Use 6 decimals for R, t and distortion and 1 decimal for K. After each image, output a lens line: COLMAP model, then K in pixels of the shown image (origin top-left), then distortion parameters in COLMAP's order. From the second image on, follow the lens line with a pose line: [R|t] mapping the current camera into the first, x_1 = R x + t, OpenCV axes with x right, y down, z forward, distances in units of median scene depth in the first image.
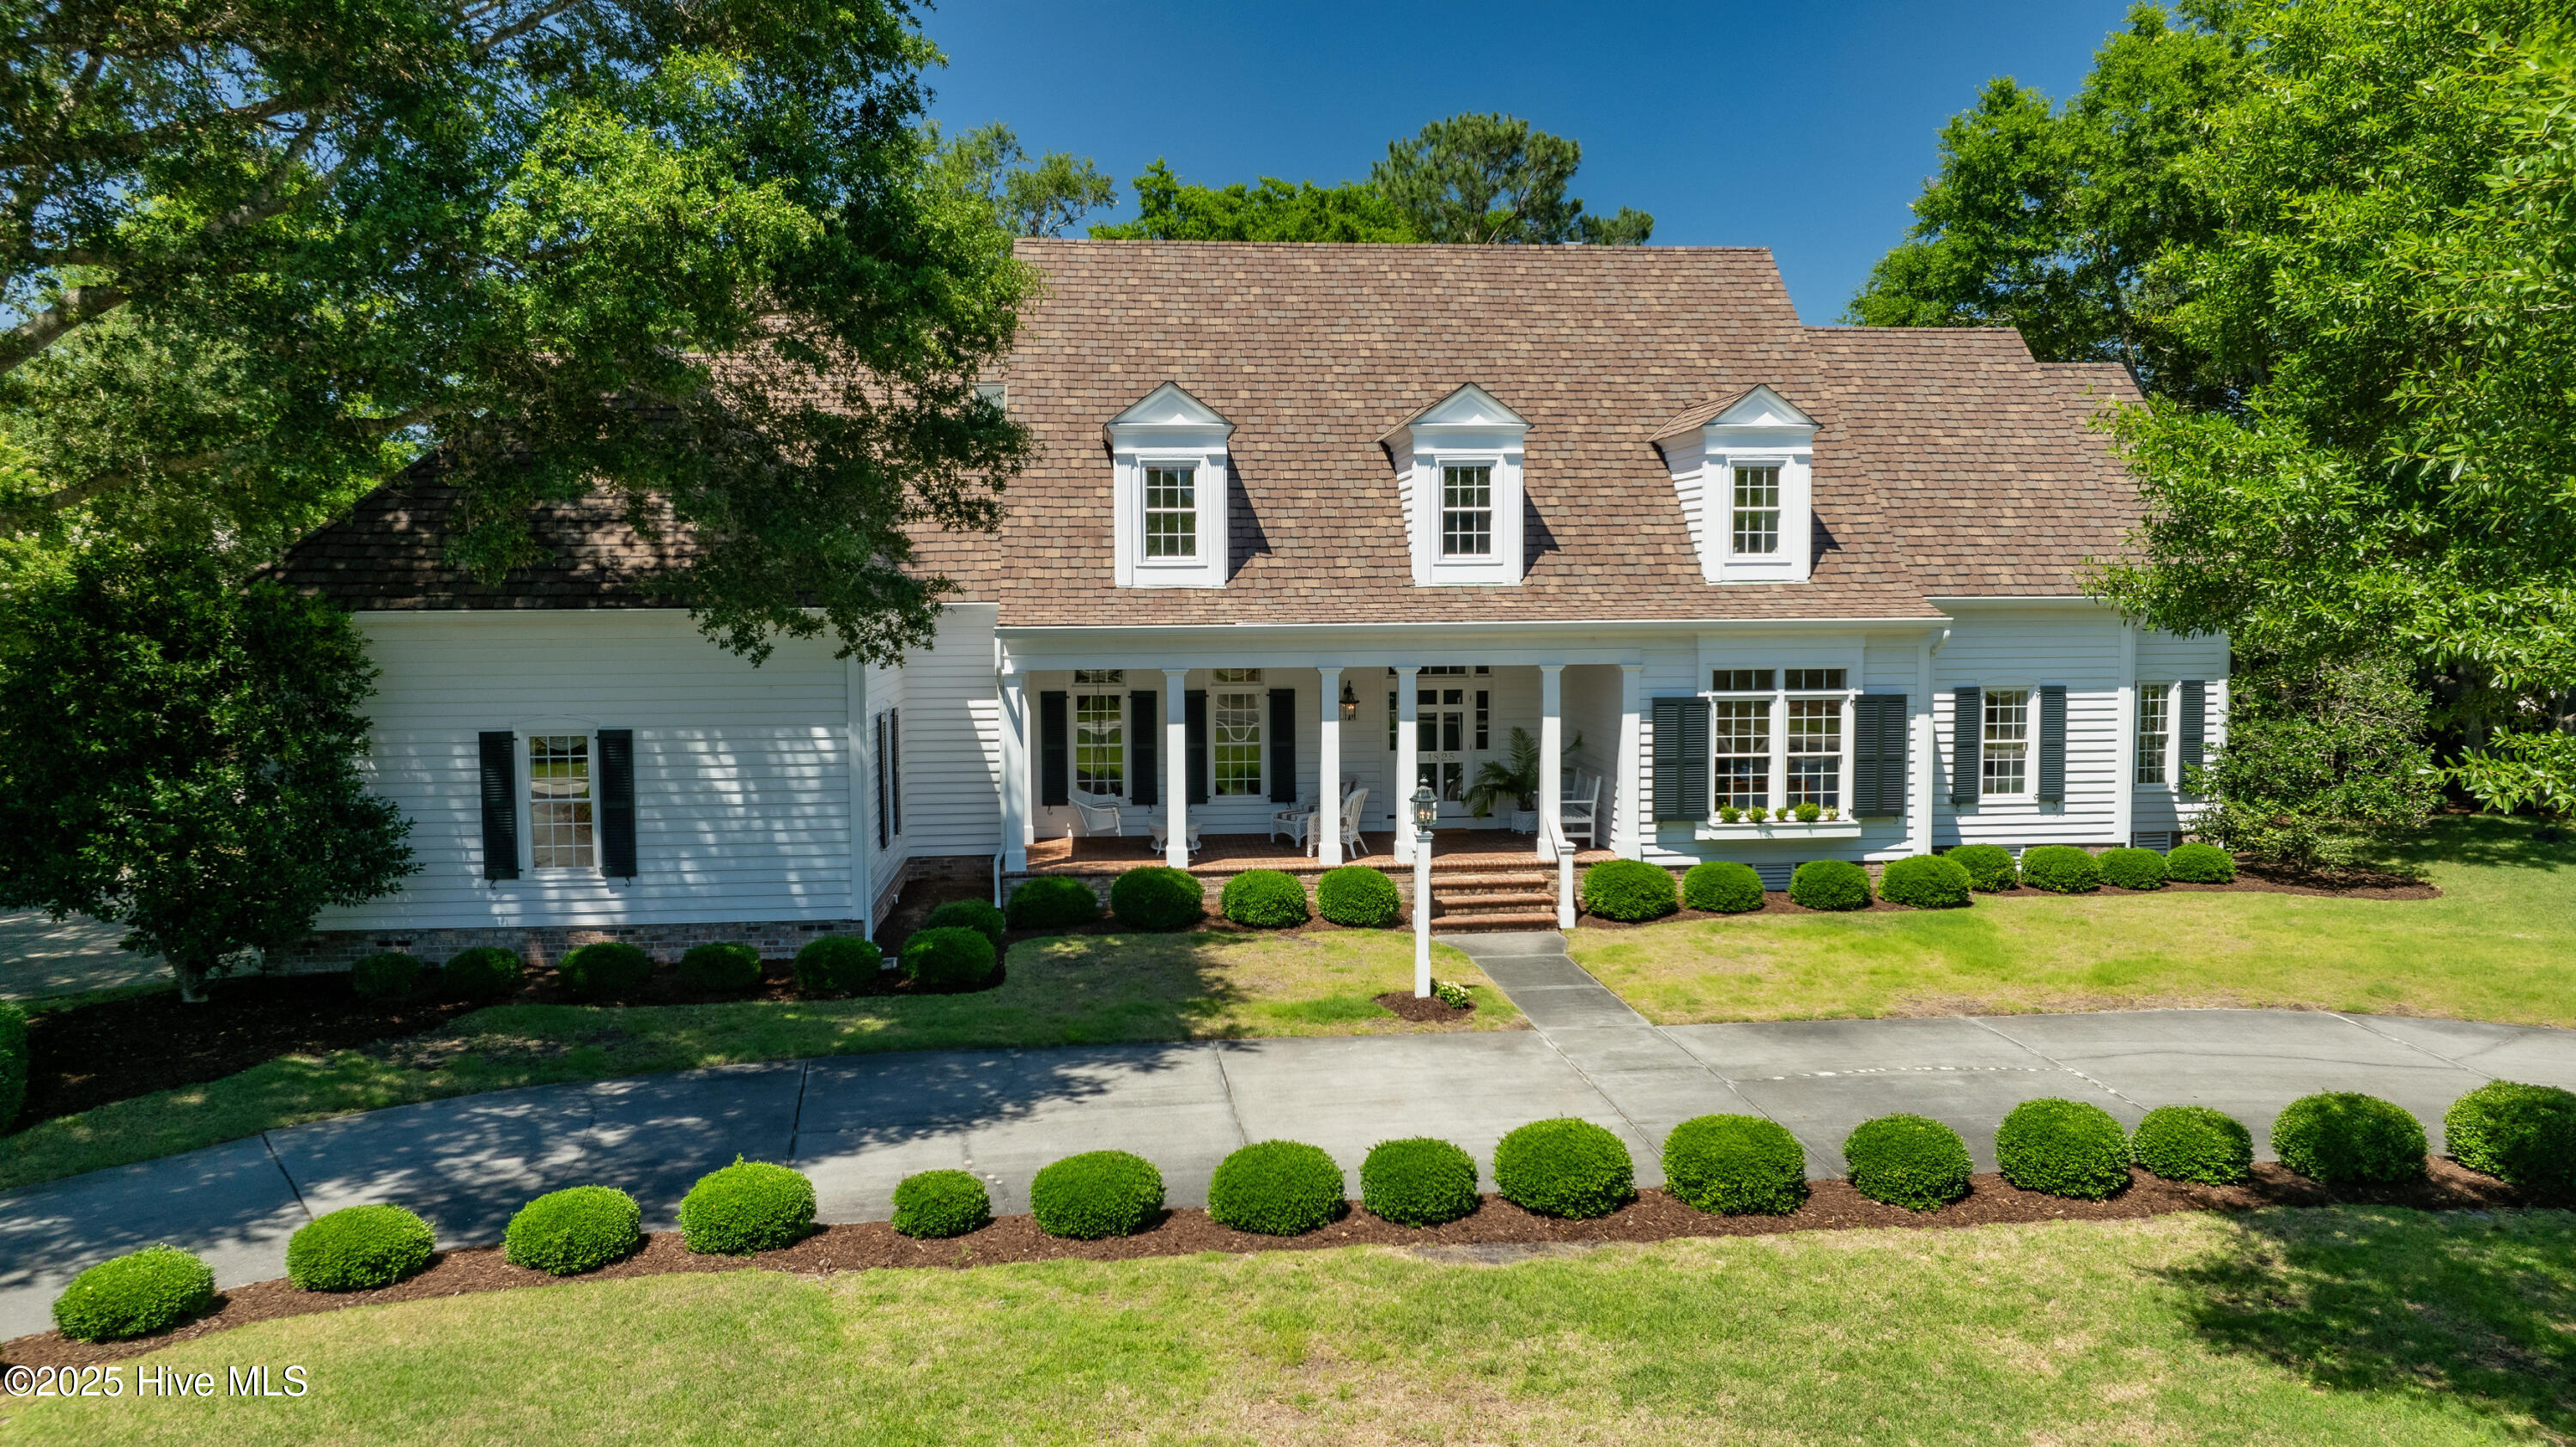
lens RADIAL K [[1817.0, 0, 1288.0], [0, 1817.0, 723.5], [0, 0, 1]] dist [-0.010436, -0.009583]
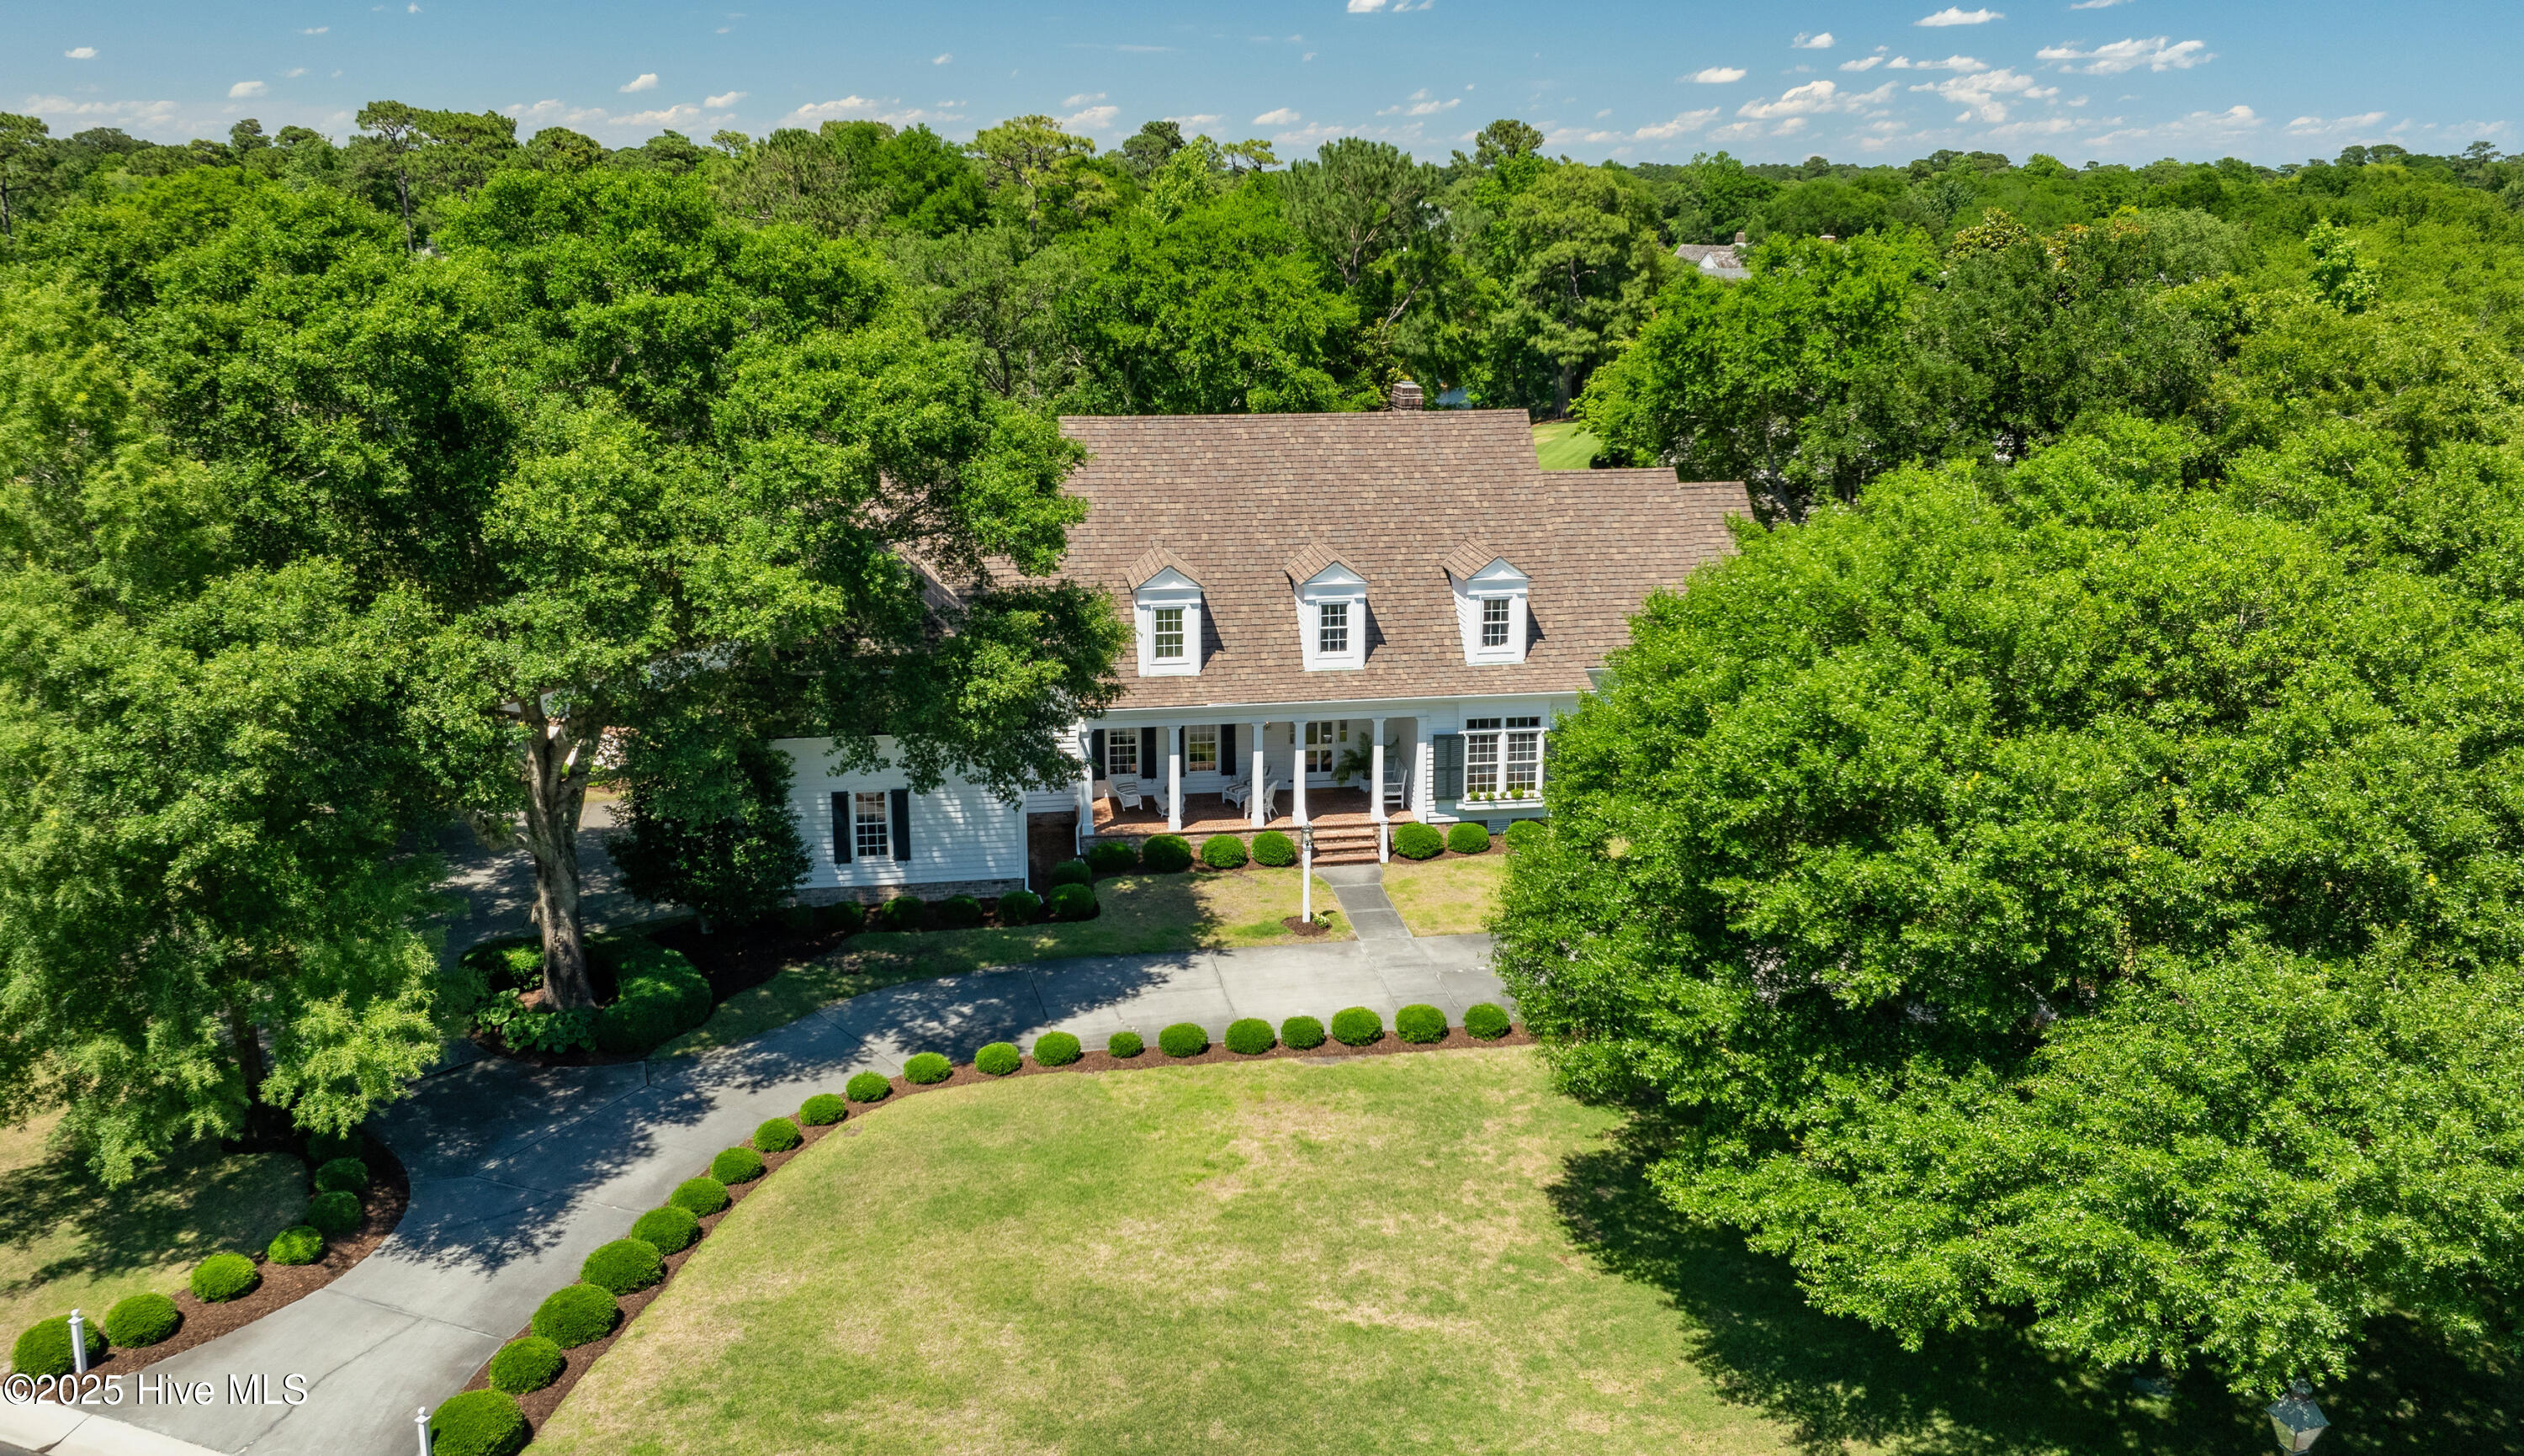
lens RADIAL K [[2068.2, 0, 1297.4], [0, 2068.2, 665.2], [0, 0, 1]] dist [-0.008155, -0.005345]
pose [[0.998021, -0.005351, 0.062659, -0.074515], [-0.004682, 0.987285, 0.158890, -0.462114], [-0.062713, -0.158869, 0.985306, -1.155625]]
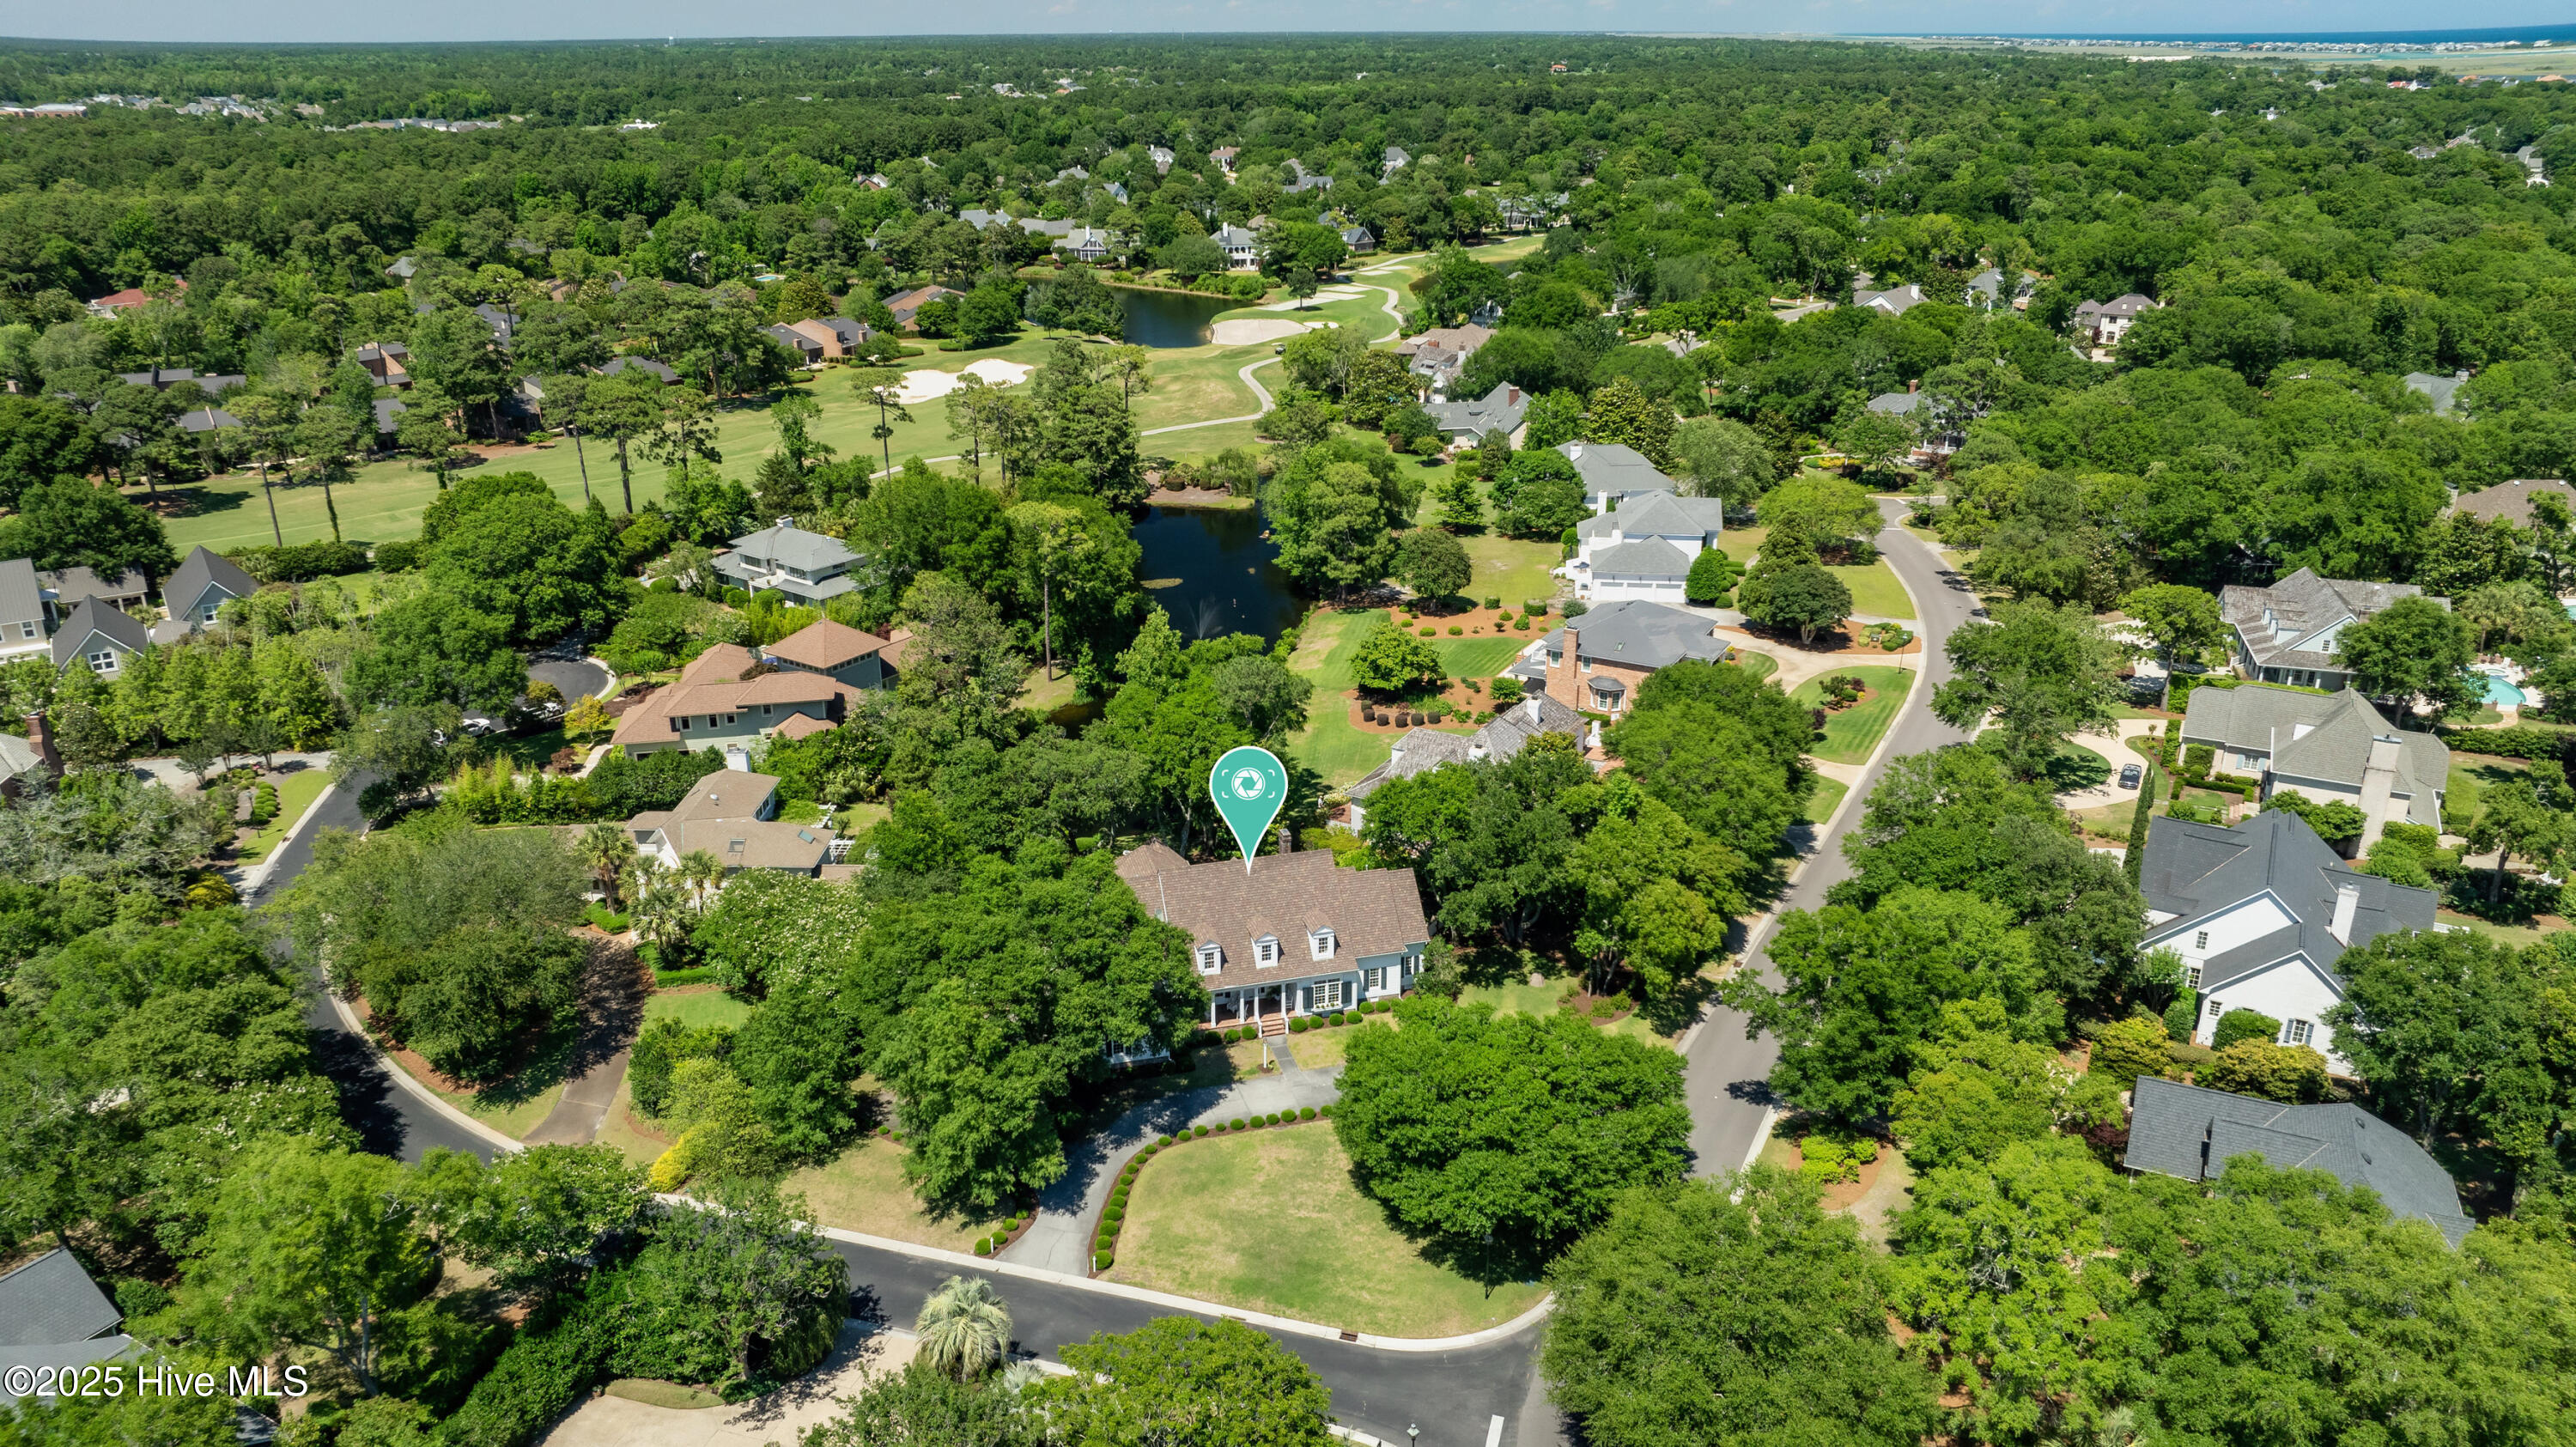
lens RADIAL K [[1817.0, 0, 1288.0], [0, 1817.0, 723.5], [0, 0, 1]] dist [-0.010436, -0.009583]
pose [[0.986858, -0.059174, 0.150369, -0.646056], [0.012537, 0.955772, 0.293841, -2.530529], [-0.161106, -0.288094, 0.943953, -4.117240]]
